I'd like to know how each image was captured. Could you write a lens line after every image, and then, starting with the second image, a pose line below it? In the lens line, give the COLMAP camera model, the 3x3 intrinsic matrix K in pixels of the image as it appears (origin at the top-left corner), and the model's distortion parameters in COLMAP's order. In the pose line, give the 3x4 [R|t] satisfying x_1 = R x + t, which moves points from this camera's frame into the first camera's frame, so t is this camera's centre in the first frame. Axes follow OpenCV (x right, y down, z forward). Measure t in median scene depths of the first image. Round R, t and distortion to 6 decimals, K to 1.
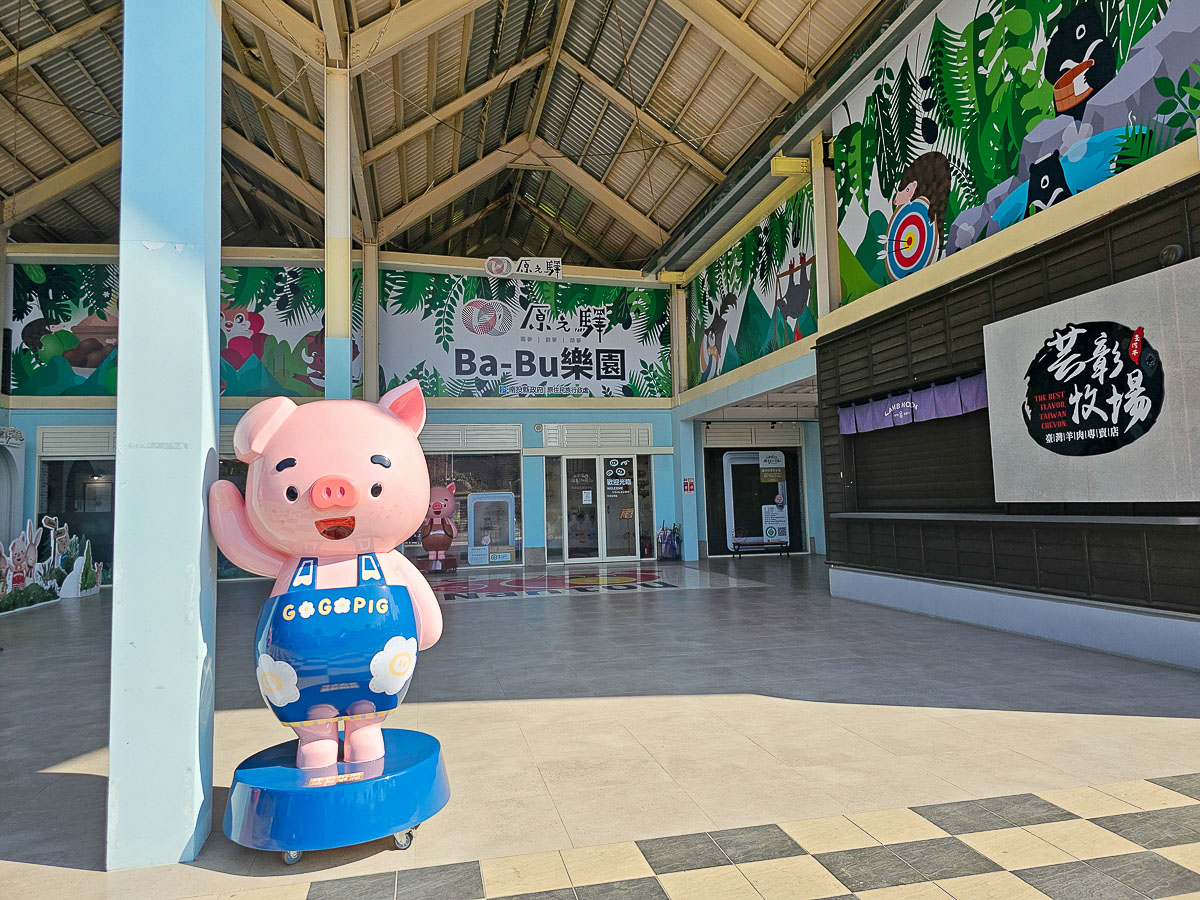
lens RADIAL K [[812.9, 0, 601.6], [0, 812.9, 449.0], [0, 0, 1]] dist [0.041676, -0.003340]
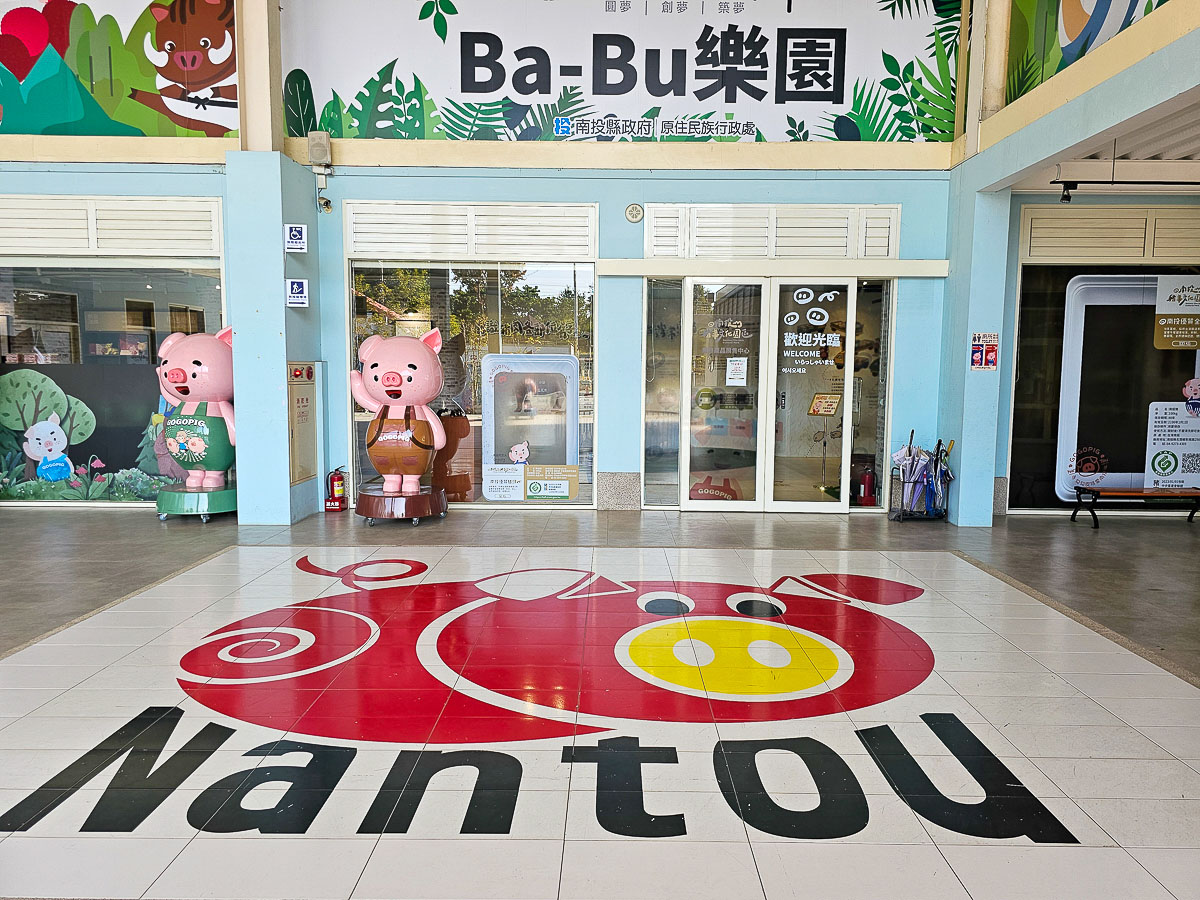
lens RADIAL K [[812.9, 0, 608.8], [0, 812.9, 444.9], [0, 0, 1]] dist [0.041676, -0.003340]
pose [[0.973012, 0.058059, -0.223332, 0.016373], [-0.020361, 0.985657, 0.167530, 0.025171], [0.229855, -0.158461, 0.960238, 0.534771]]
